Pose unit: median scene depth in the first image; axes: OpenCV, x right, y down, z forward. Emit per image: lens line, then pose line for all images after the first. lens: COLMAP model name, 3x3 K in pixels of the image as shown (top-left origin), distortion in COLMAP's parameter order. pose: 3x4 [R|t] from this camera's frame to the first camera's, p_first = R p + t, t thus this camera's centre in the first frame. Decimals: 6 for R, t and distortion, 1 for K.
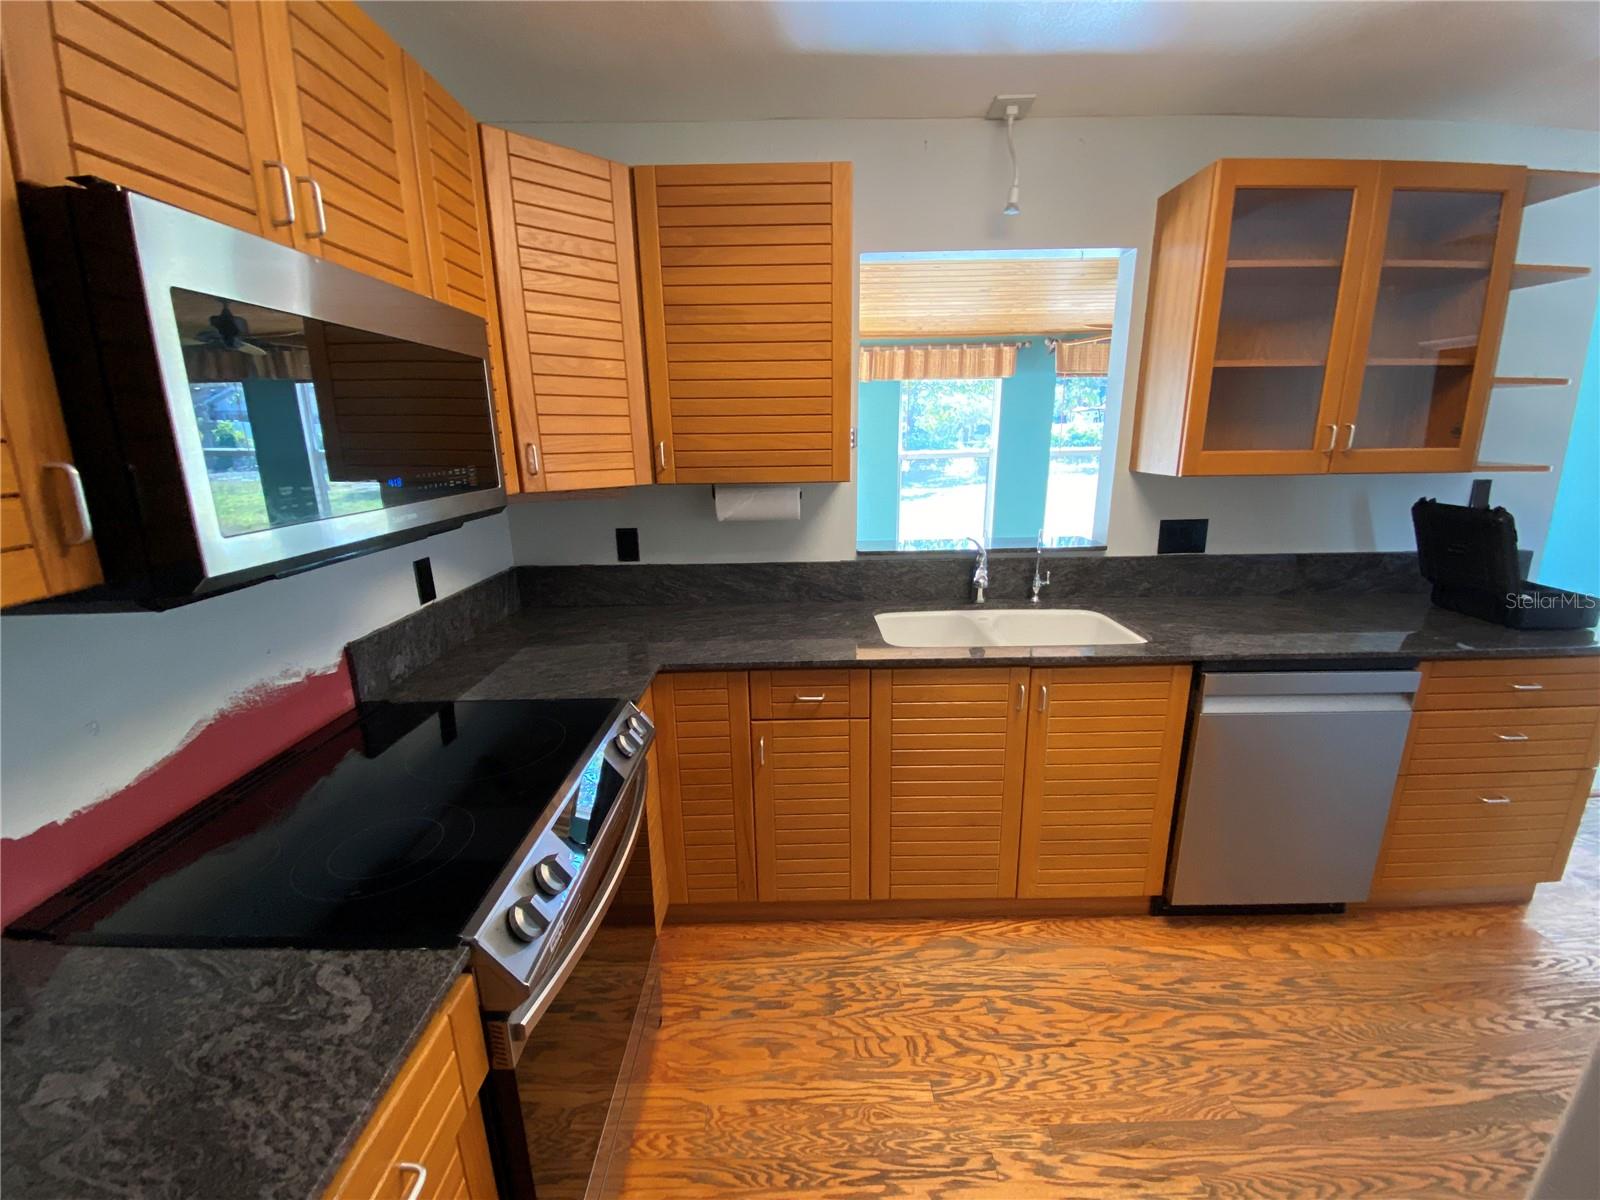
lens RADIAL K [[644.9, 0, 800.1], [0, 644.9, 601.3], [0, 0, 1]] dist [0.019765, -0.020789]
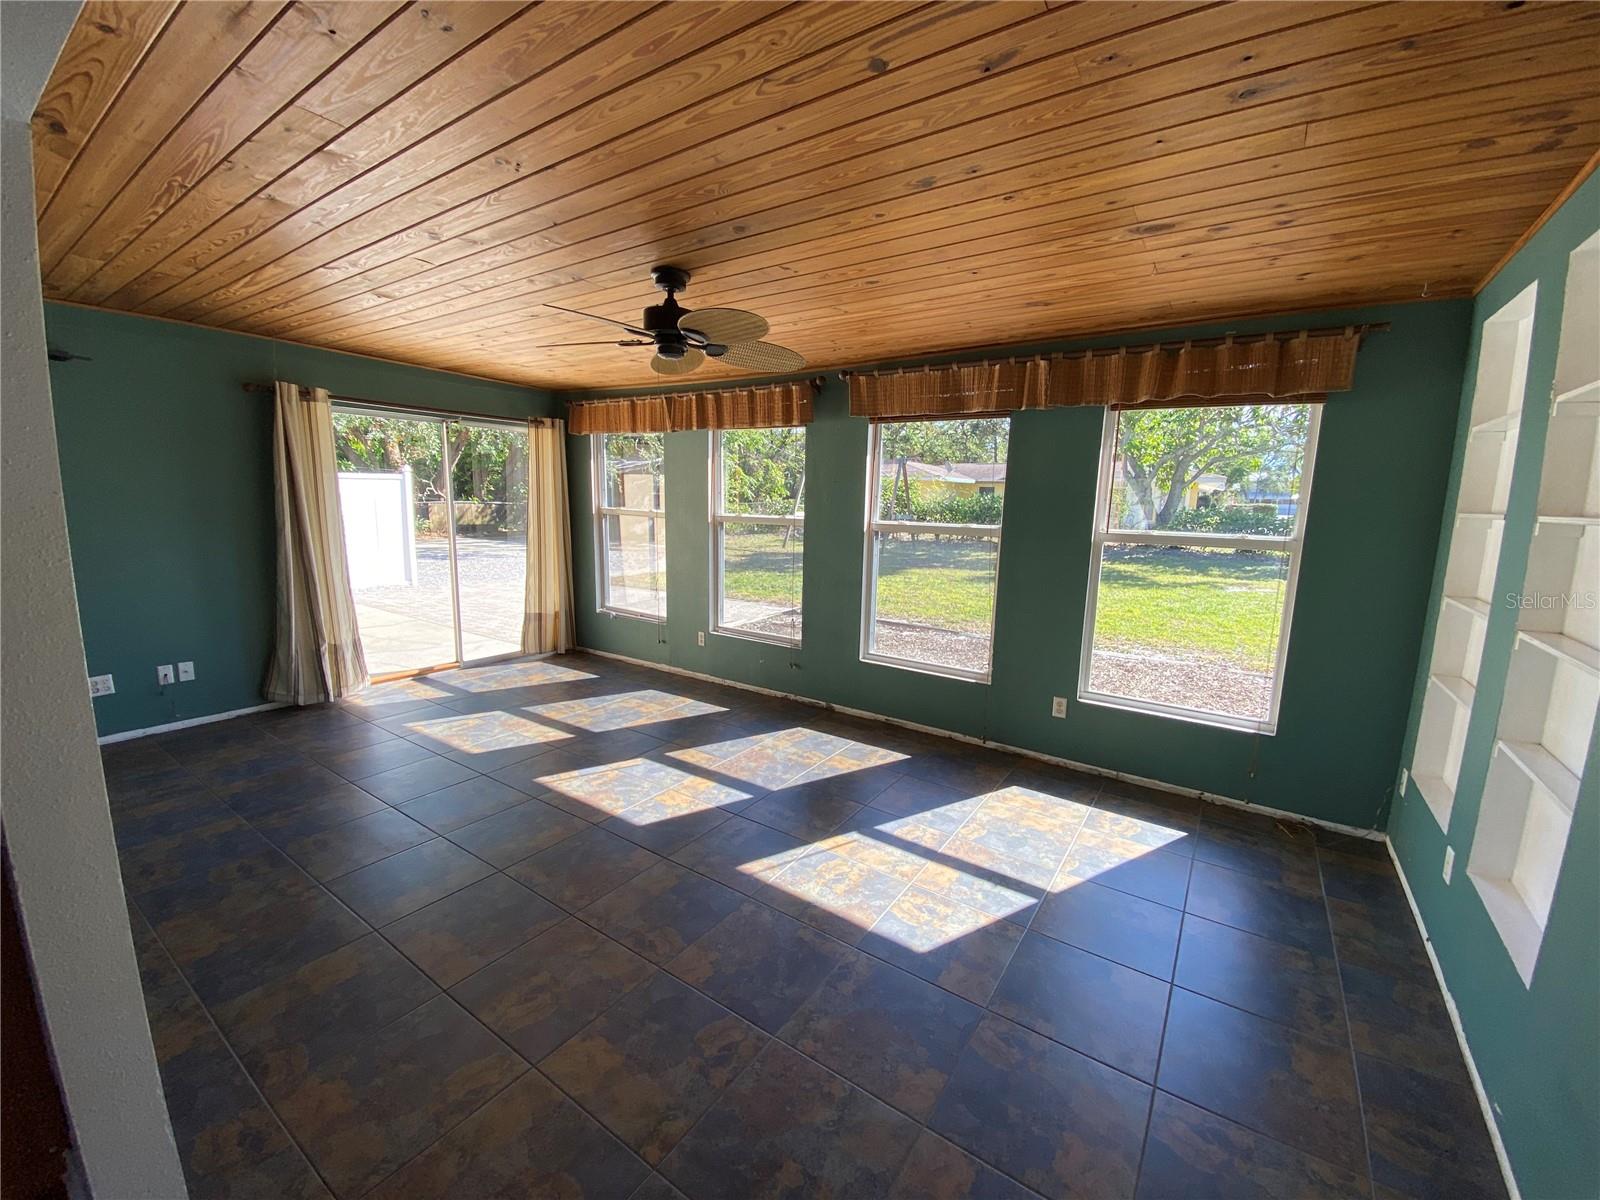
lens RADIAL K [[644.9, 0, 800.1], [0, 644.9, 601.3], [0, 0, 1]] dist [0.019765, -0.020789]
pose [[0.823330, 0.126454, -0.553297, 2.332650], [-0.177622, 0.983303, -0.039578, -0.326499], [0.539053, 0.130863, 0.832043, 1.170467]]
